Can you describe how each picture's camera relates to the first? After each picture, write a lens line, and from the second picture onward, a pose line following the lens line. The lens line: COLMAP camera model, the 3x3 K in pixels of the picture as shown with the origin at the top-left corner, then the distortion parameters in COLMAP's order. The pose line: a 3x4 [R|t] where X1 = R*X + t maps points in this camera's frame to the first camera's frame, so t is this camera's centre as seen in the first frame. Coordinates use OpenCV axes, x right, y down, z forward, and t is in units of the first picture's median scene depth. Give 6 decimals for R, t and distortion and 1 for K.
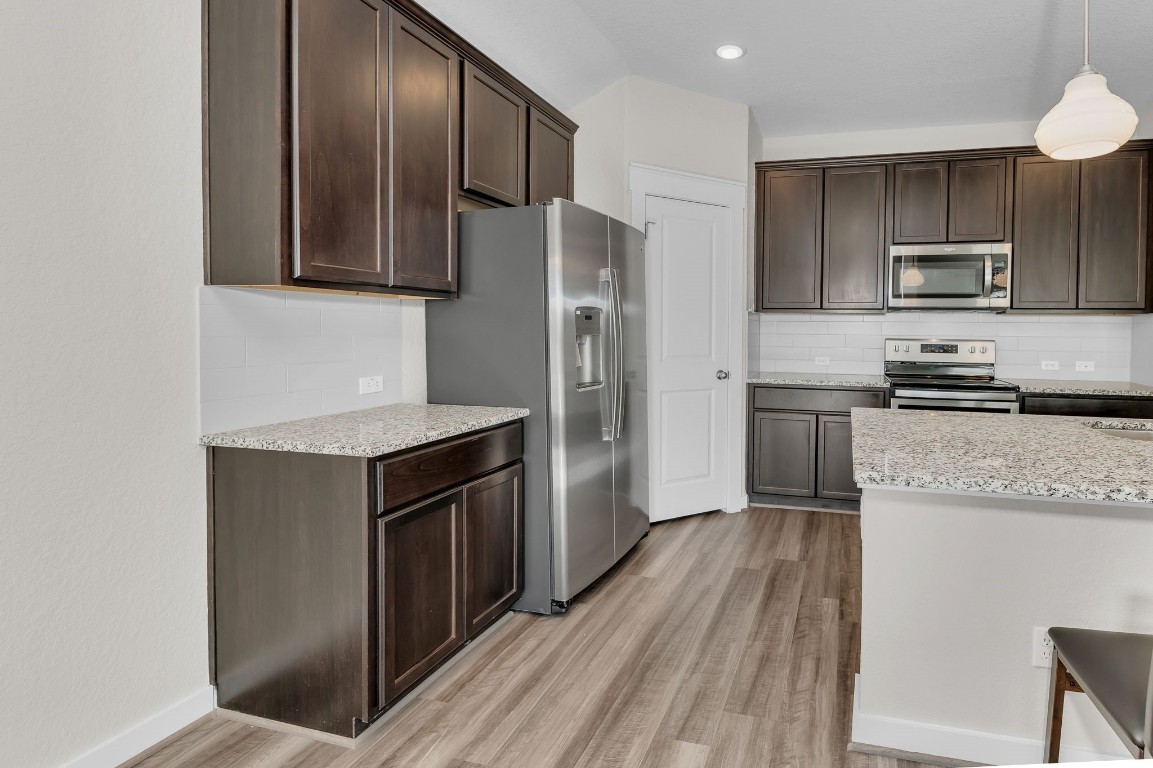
lens RADIAL K [[598.2, 0, 686.4], [0, 598.2, 344.3], [0, 0, 1]] dist [-0.001972, -0.000652]
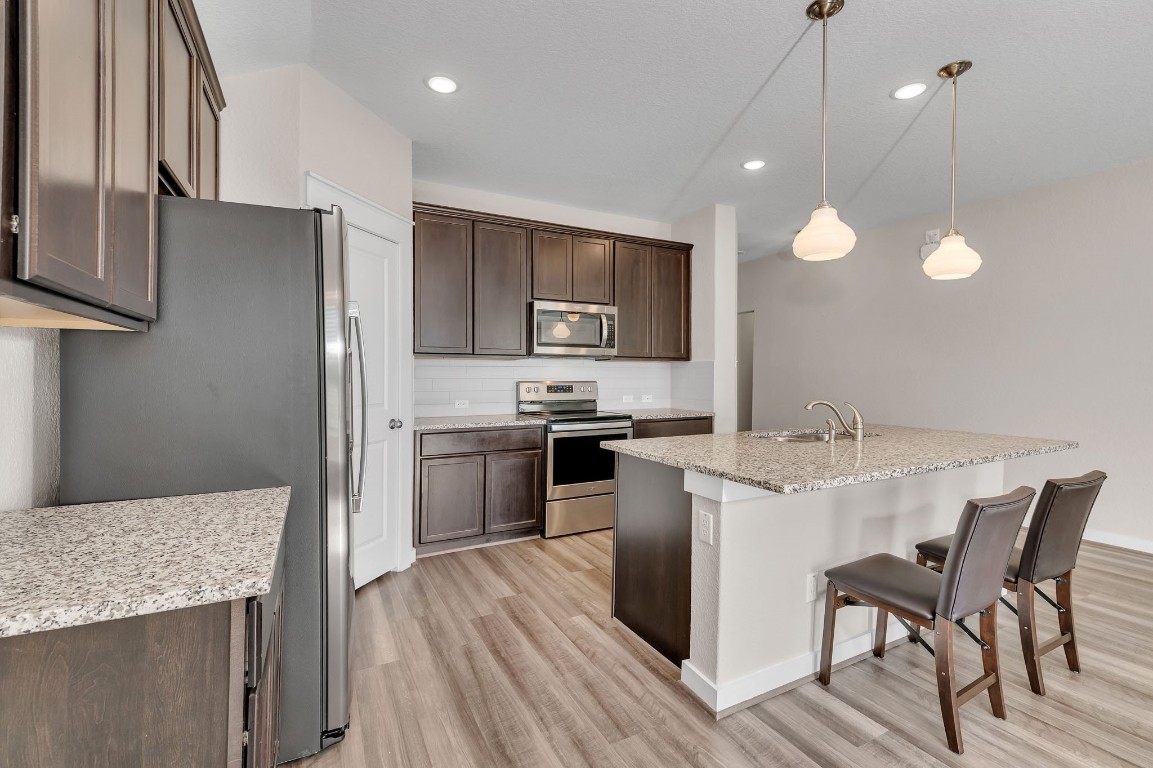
lens RADIAL K [[547.9, 0, 608.9], [0, 547.9, 380.9], [0, 0, 1]] dist [0.000048, -0.000135]
pose [[0.709082, -0.018470, 0.704884, -0.361879], [0.024887, 0.999690, 0.001160, -0.010095], [-0.704687, 0.016720, 0.709321, 0.193016]]
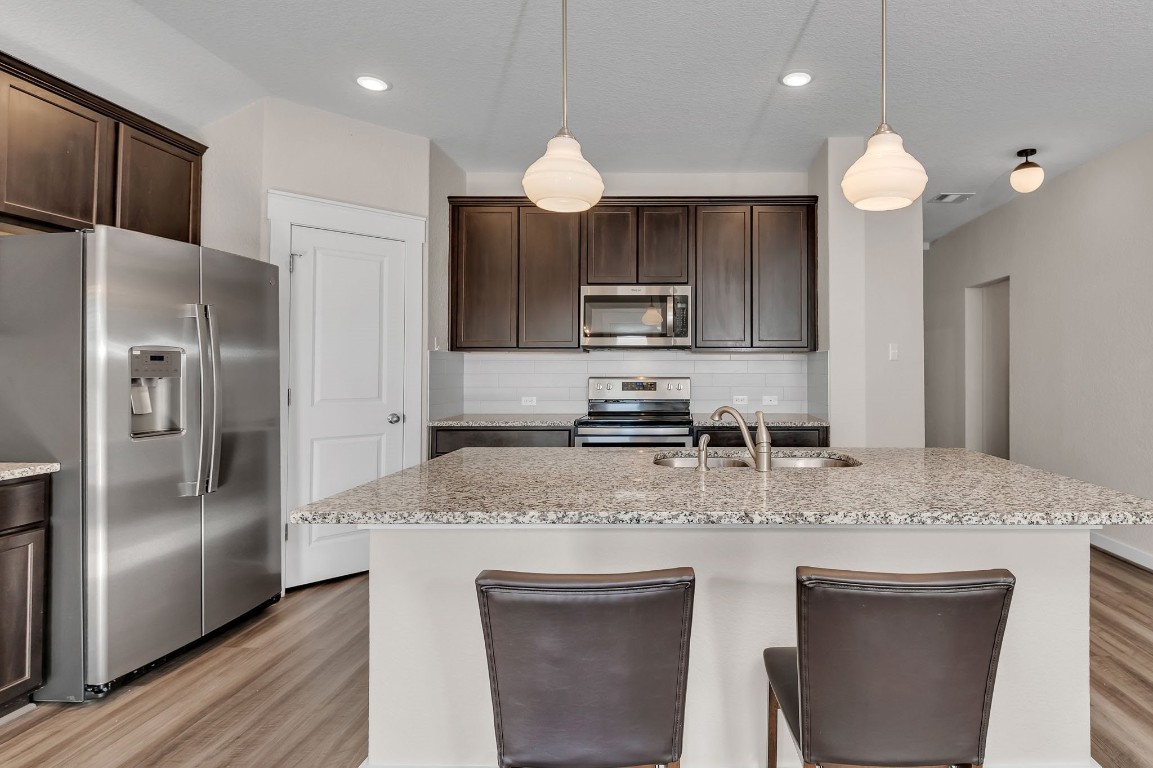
lens RADIAL K [[626.5, 0, 689.7], [0, 626.5, 353.3], [0, 0, 1]] dist [0.006020, -0.010811]
pose [[0.969944, -0.004248, 0.243292, 0.315075], [0.016726, 0.998646, -0.049248, 0.006125], [-0.242754, 0.051838, 0.968702, -0.081603]]
